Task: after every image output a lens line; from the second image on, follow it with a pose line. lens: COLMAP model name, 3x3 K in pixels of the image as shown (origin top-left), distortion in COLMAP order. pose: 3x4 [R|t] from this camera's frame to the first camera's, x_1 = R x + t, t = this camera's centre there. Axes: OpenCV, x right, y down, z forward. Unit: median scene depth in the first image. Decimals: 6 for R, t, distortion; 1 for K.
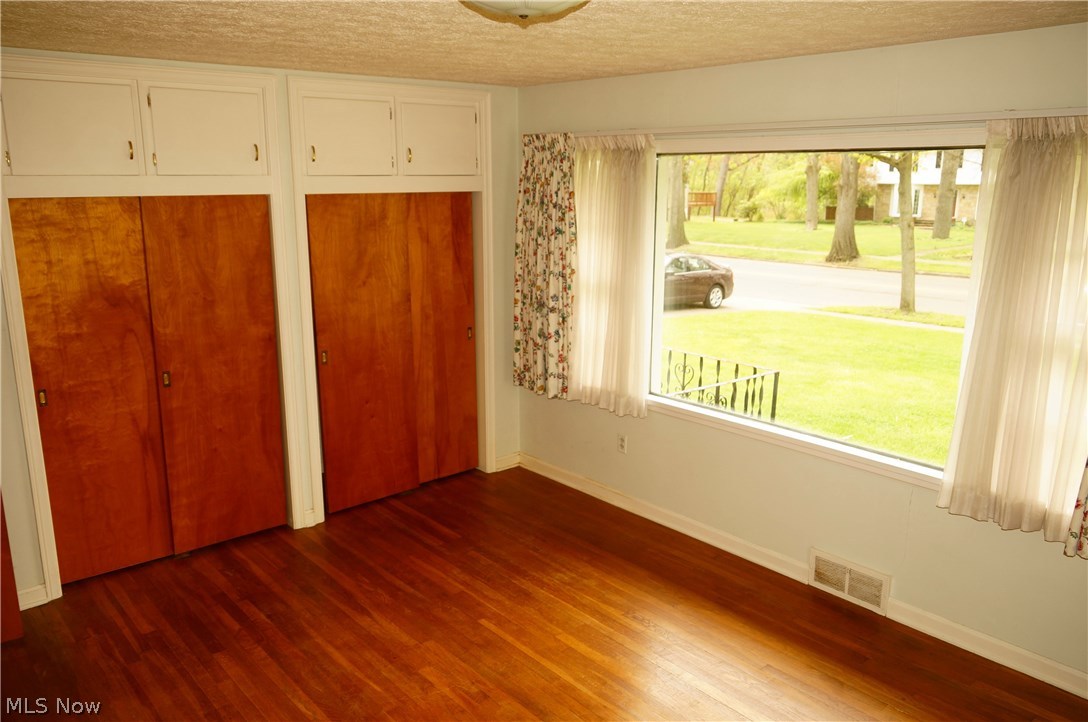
lens RADIAL K [[830.8, 0, 544.0], [0, 830.8, 361.0], [0, 0, 1]] dist [-0.011625, 0.003262]
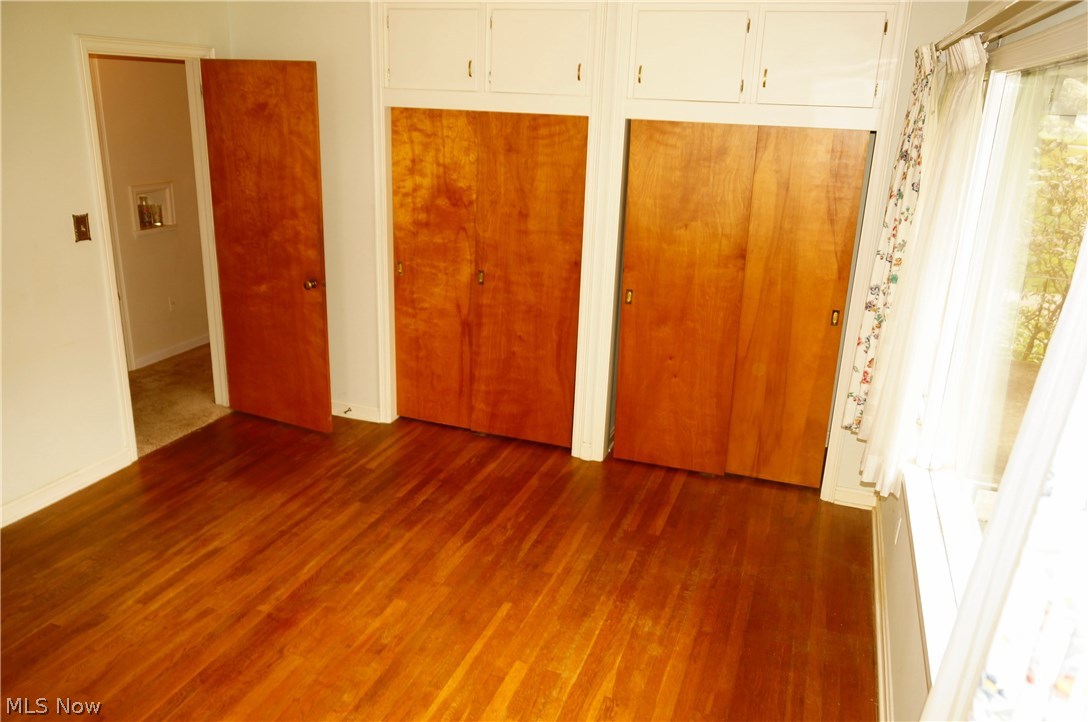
lens RADIAL K [[830.8, 0, 544.0], [0, 830.8, 361.0], [0, 0, 1]] dist [-0.011625, 0.003262]
pose [[0.494407, 0.282755, -0.821956, 0.547510], [-0.228013, 0.954687, 0.191265, -0.105166], [0.838792, 0.092854, 0.536476, 0.480025]]
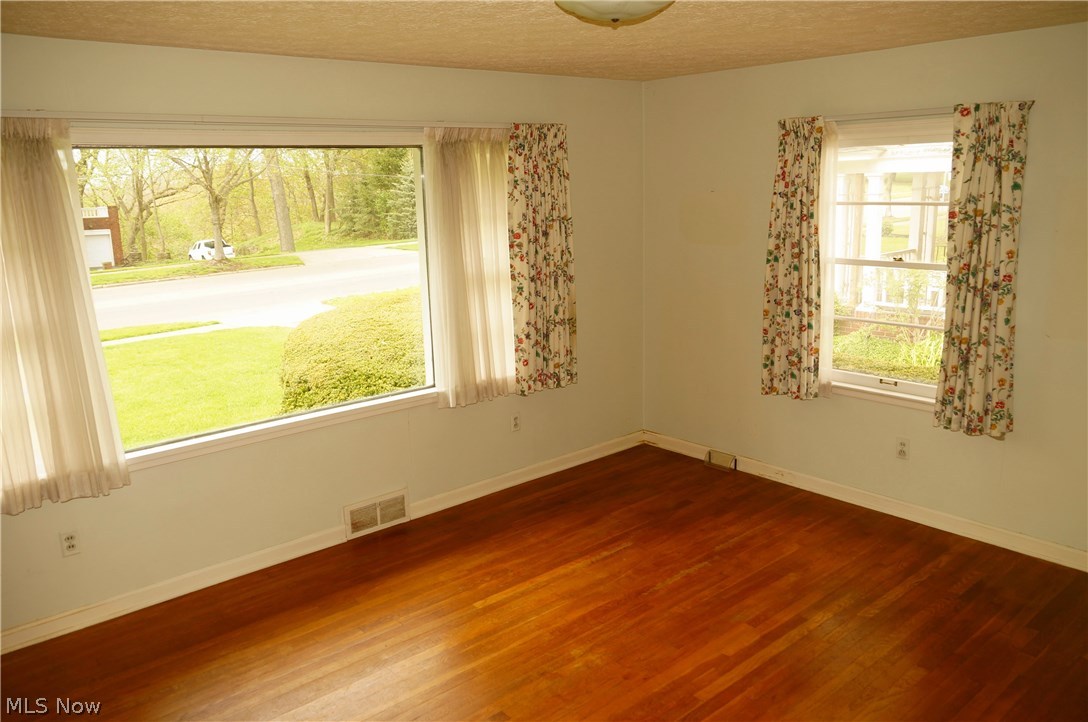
lens RADIAL K [[830.8, 0, 544.0], [0, 830.8, 361.0], [0, 0, 1]] dist [-0.011625, 0.003262]
pose [[-0.002248, -0.221378, 0.975186, -0.676002], [0.242438, 0.945974, 0.215305, -0.125262], [-0.970164, 0.236906, 0.051544, 0.607906]]
